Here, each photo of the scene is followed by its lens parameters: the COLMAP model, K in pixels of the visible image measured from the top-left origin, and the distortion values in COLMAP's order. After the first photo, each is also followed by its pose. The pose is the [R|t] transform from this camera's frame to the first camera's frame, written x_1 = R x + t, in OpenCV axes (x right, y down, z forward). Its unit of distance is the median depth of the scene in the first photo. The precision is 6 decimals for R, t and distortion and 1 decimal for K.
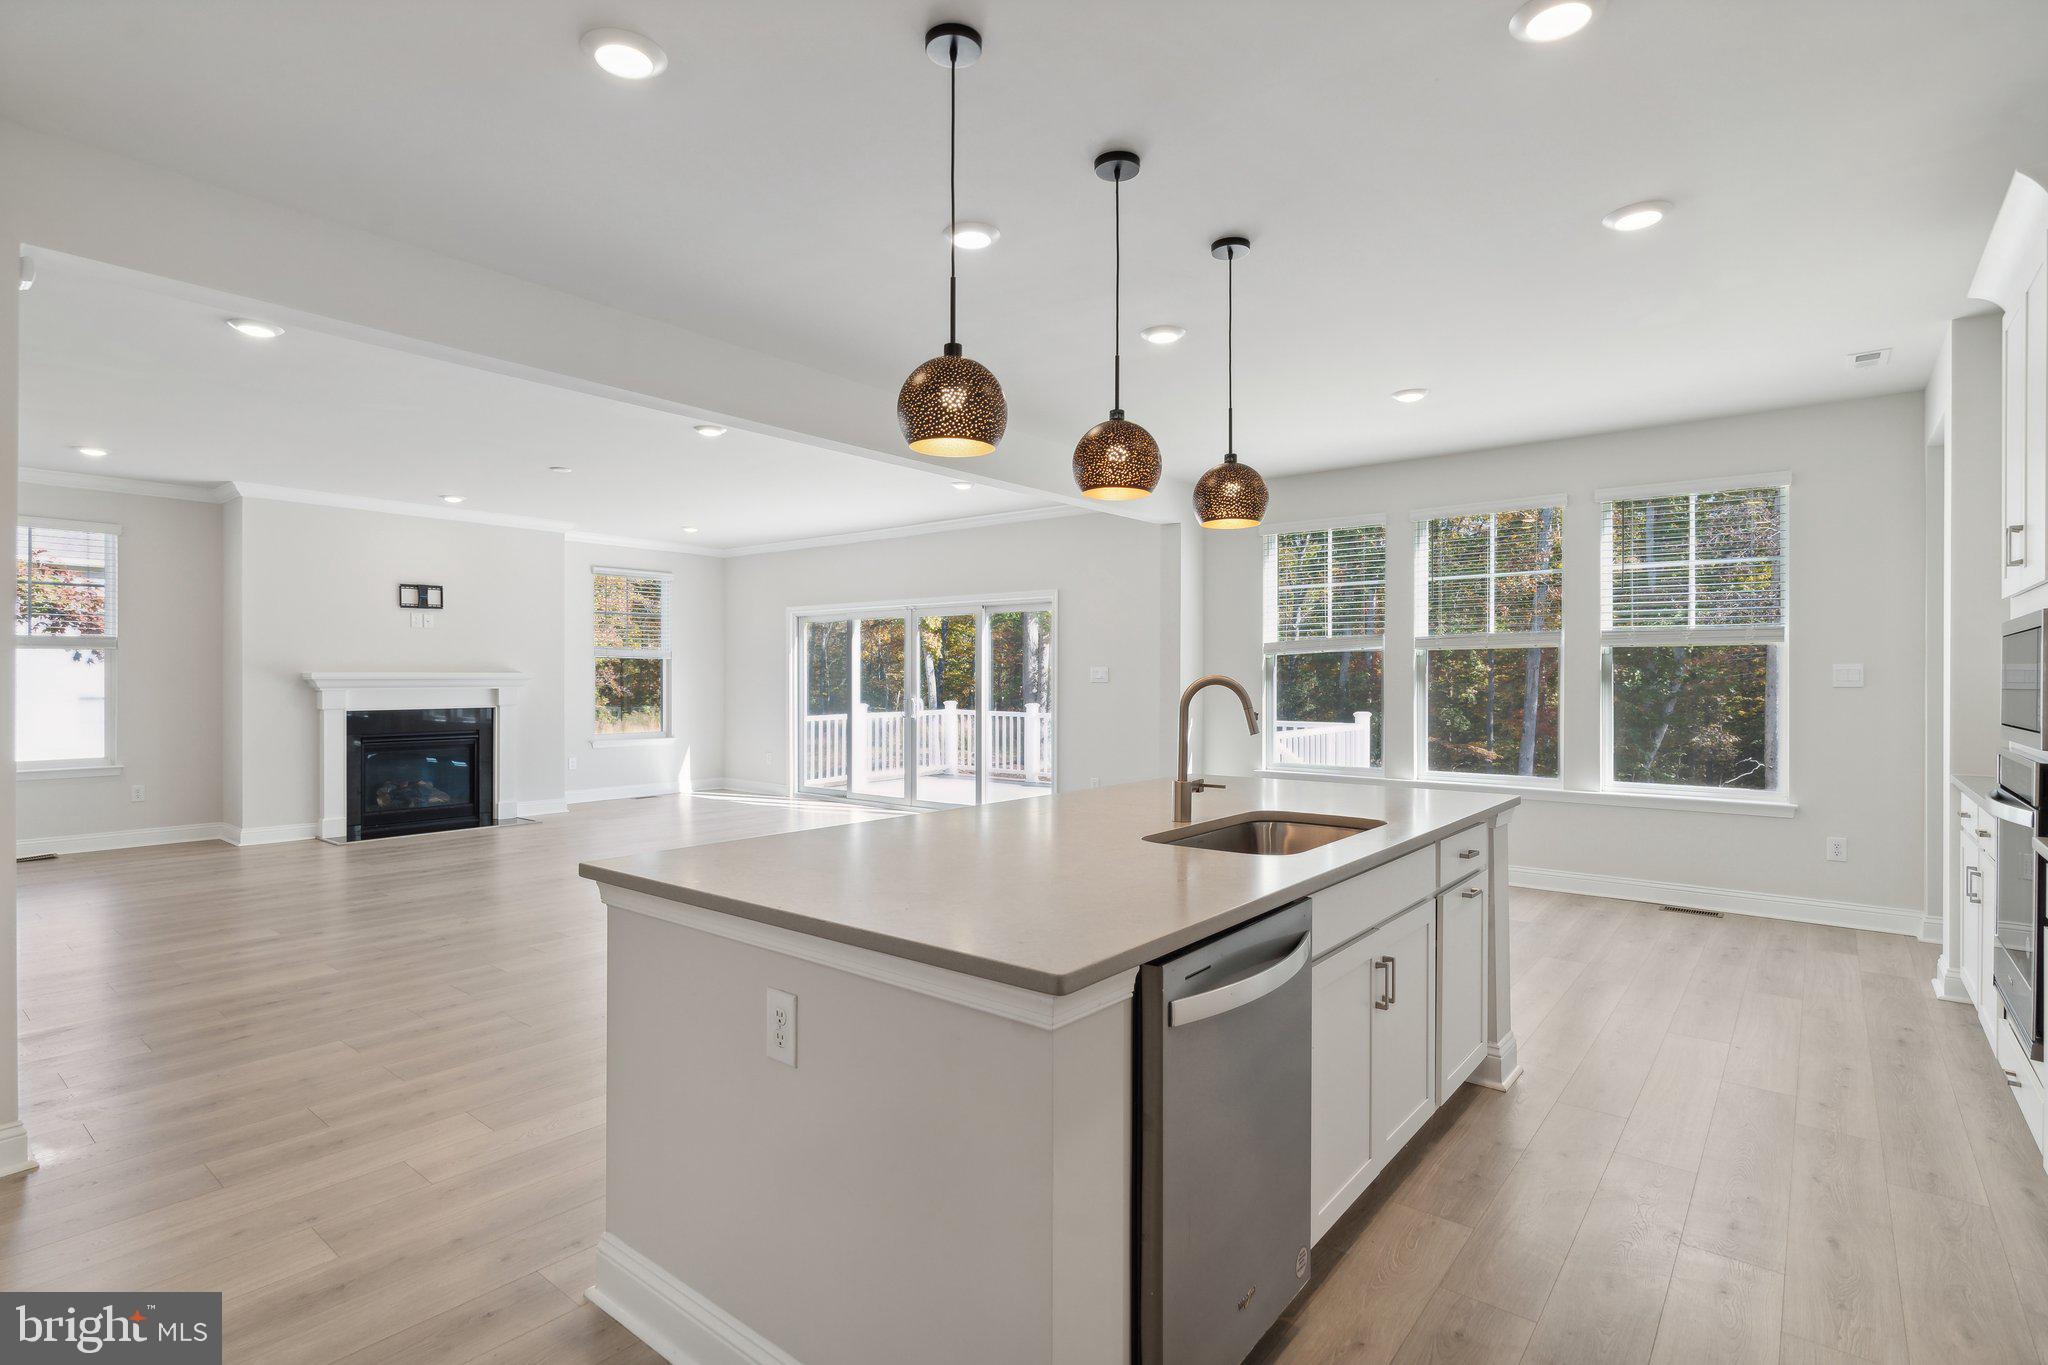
lens RADIAL K [[970.5, 0, 1010.2], [0, 970.5, 683.6], [0, 0, 1]] dist [-0.003104, 0.000611]
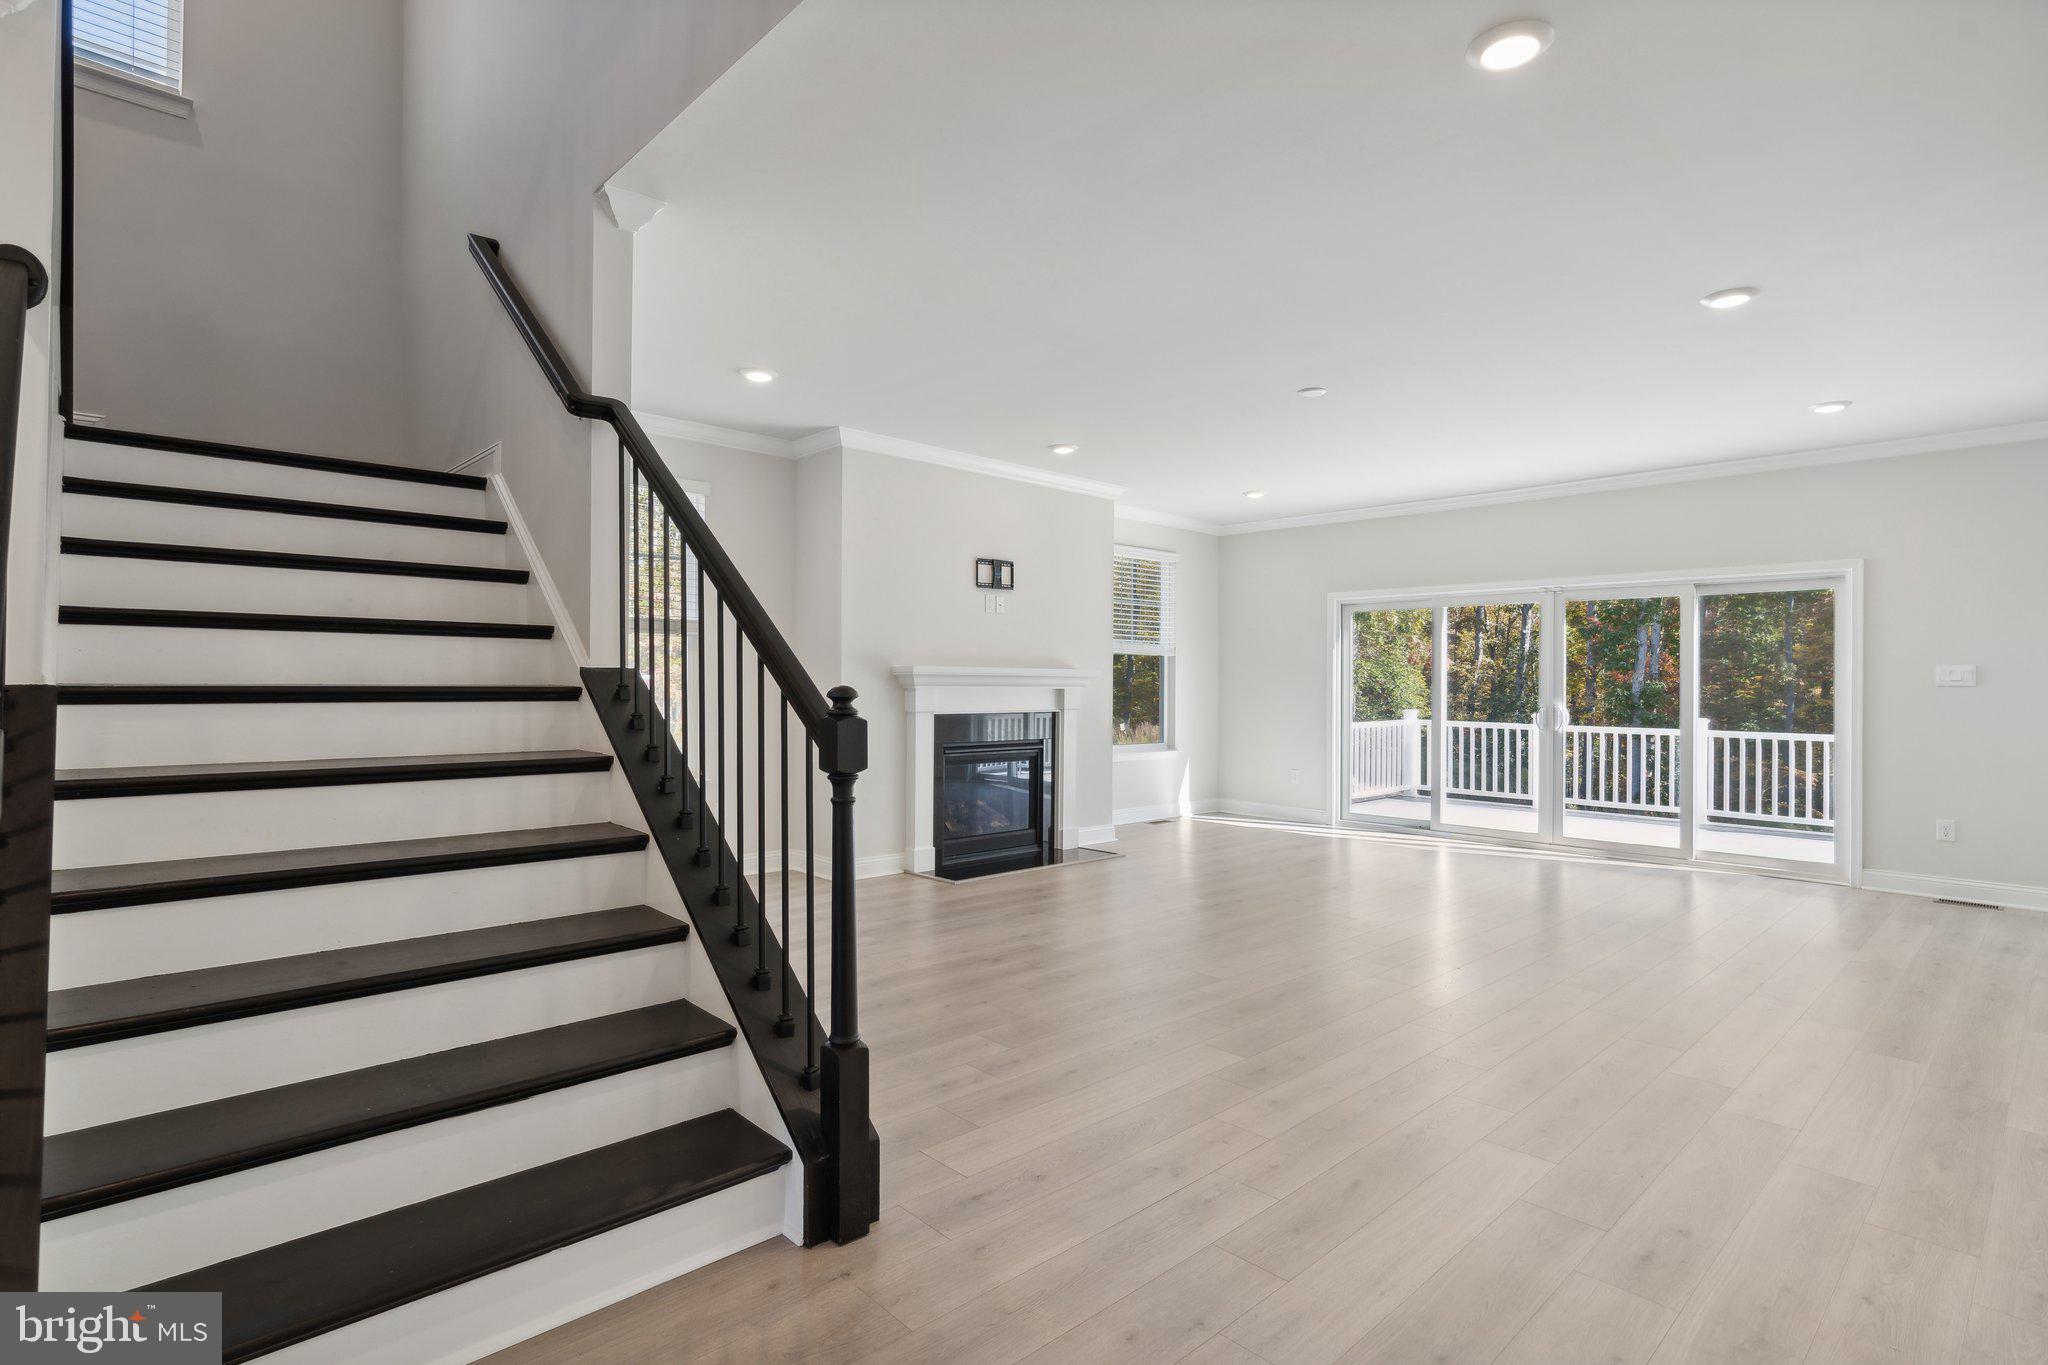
lens RADIAL K [[970.5, 0, 1024.0], [0, 970.5, 671.5], [0, 0, 1]] dist [-0.003104, 0.000611]
pose [[0.992172, 0.006226, -0.124727, -0.401616], [-0.008905, 0.999741, -0.020935, 0.007226], [0.124564, 0.021882, 0.991970, 0.164319]]
